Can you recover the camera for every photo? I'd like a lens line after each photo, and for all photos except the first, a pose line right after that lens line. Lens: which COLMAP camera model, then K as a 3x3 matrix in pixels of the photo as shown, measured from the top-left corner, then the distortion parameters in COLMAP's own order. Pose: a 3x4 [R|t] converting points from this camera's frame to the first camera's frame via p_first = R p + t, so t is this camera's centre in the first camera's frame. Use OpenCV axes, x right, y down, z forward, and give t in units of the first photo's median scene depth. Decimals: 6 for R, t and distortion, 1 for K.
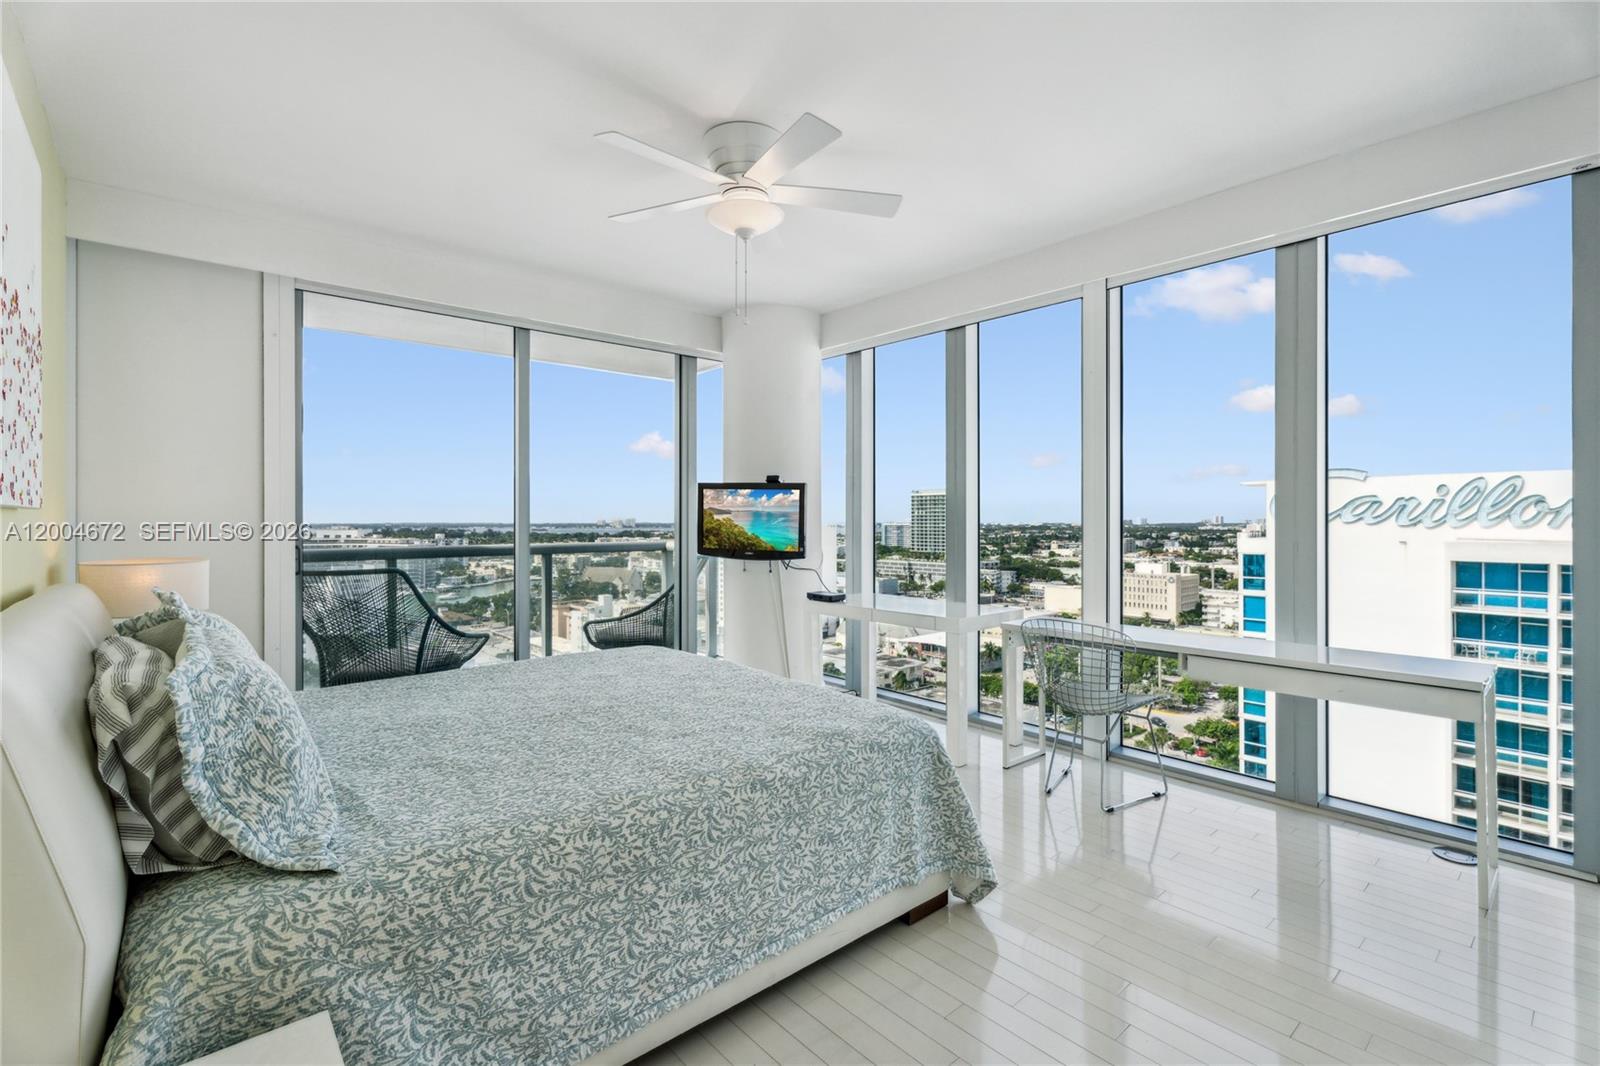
lens RADIAL K [[722.8, 0, 803.4], [0, 722.8, 527.6], [0, 0, 1]] dist [-0.000922, -0.000296]
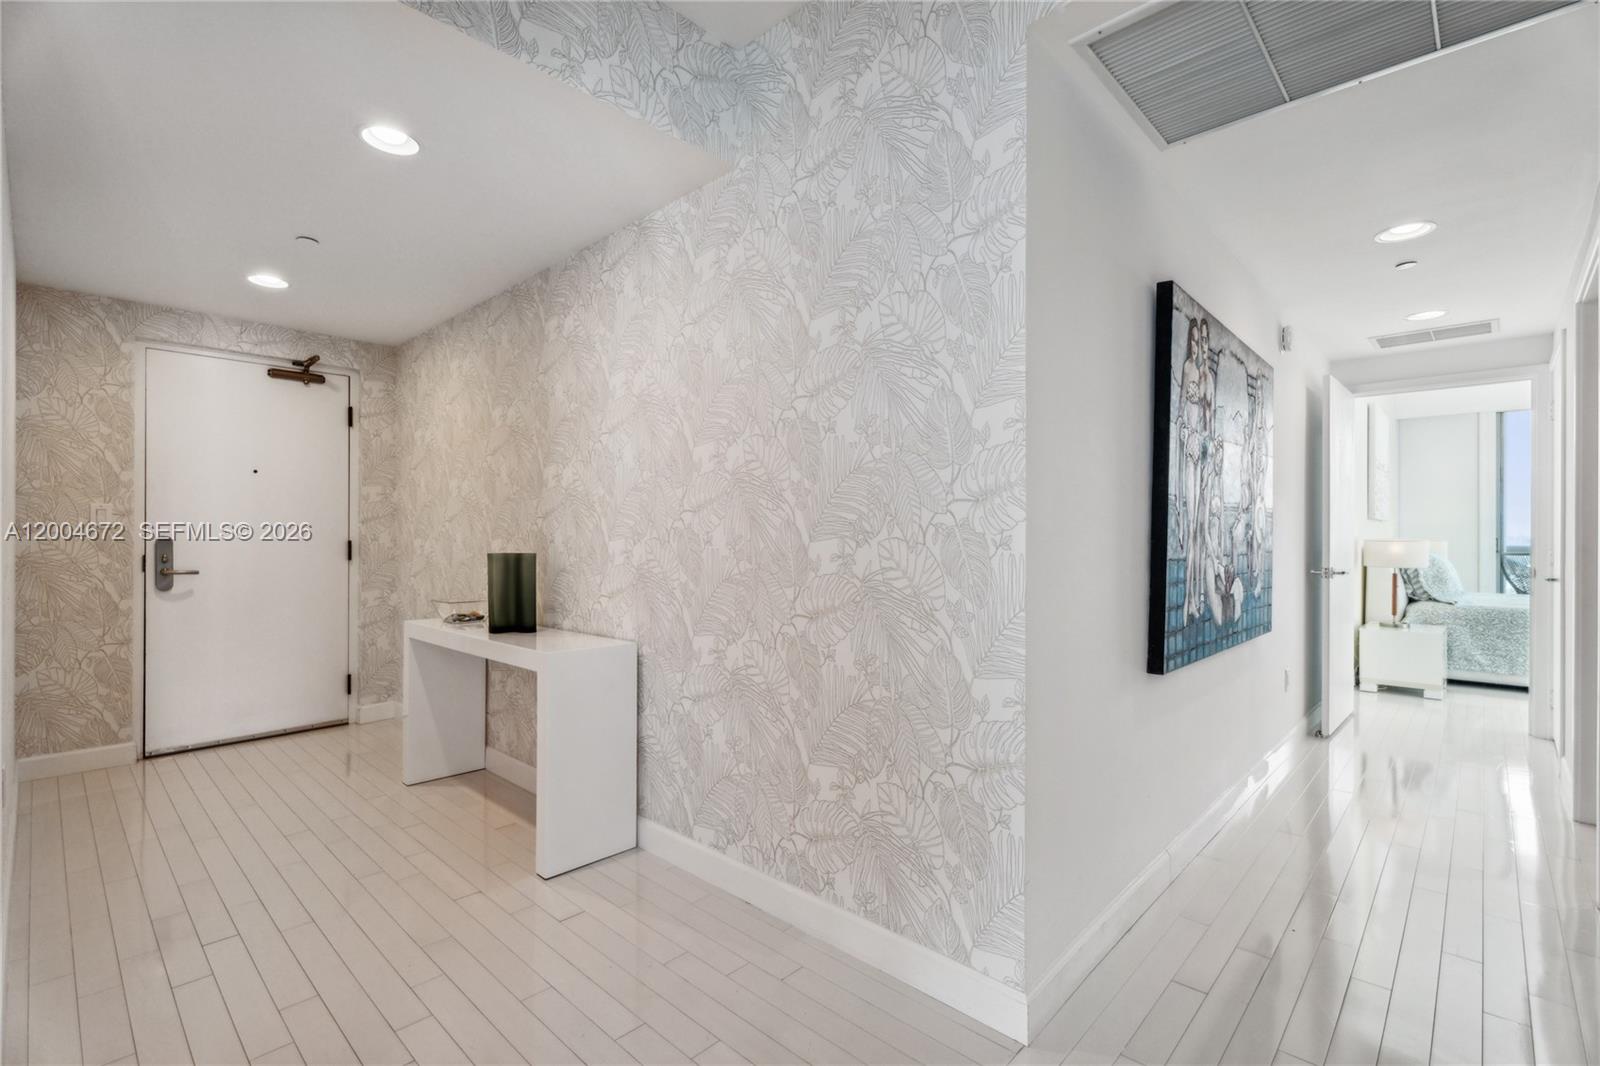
lens RADIAL K [[722.8, 0, 803.4], [0, 722.8, 527.6], [0, 0, 1]] dist [-0.000922, -0.000296]
pose [[0.094606, -0.002544, -0.995512, 3.200684], [-0.007778, 0.999964, -0.003294, 0.076864], [0.995484, 0.008055, 0.094583, -3.190430]]
